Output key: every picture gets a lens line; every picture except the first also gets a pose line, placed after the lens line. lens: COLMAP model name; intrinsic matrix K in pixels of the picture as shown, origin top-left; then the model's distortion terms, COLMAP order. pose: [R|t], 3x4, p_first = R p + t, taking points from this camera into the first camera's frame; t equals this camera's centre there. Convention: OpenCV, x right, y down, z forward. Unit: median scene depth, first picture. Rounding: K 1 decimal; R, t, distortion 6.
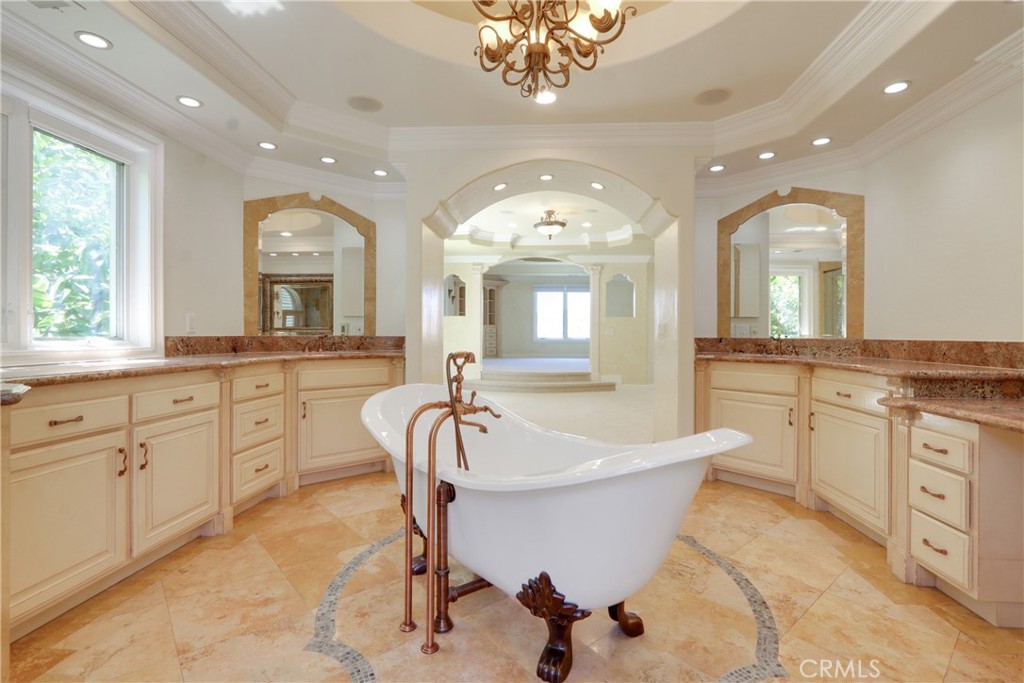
lens RADIAL K [[474.5, 0, 514.5], [0, 474.5, 338.2], [0, 0, 1]] dist [-0.004430, 0.000434]
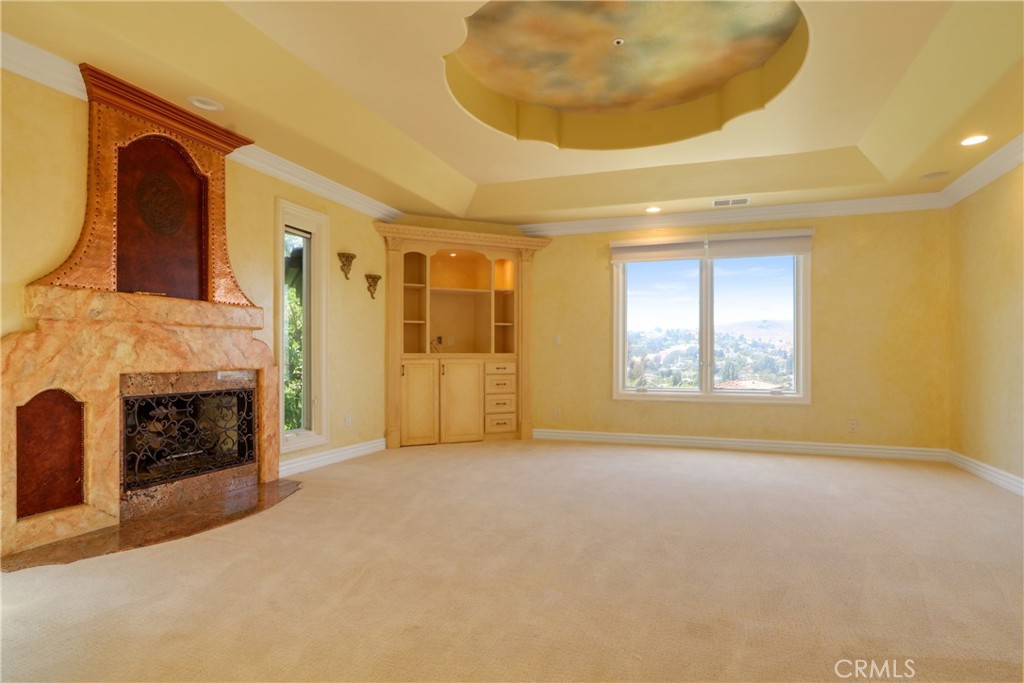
lens RADIAL K [[540.6, 0, 517.7], [0, 540.6, 346.4], [0, 0, 1]] dist [-0.007328, -0.000381]
pose [[0.967615, -0.006487, -0.252348, 0.114735], [-0.000133, 0.999657, -0.026208, -0.036977], [0.252431, 0.025392, 0.967282, 0.944418]]
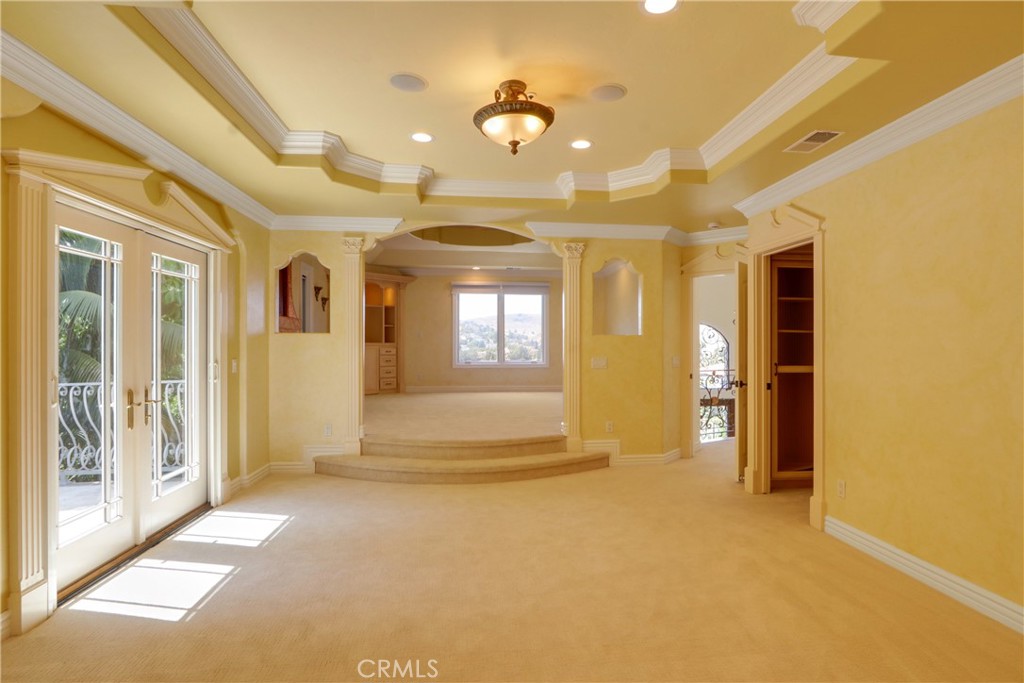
lens RADIAL K [[540.6, 0, 522.6], [0, 540.6, 342.1], [0, 0, 1]] dist [-0.007328, -0.000381]
pose [[0.983934, -0.002951, 0.178510, -0.001478], [0.005863, 0.999858, -0.015786, -0.027551], [-0.178438, 0.016579, 0.983811, 0.393888]]
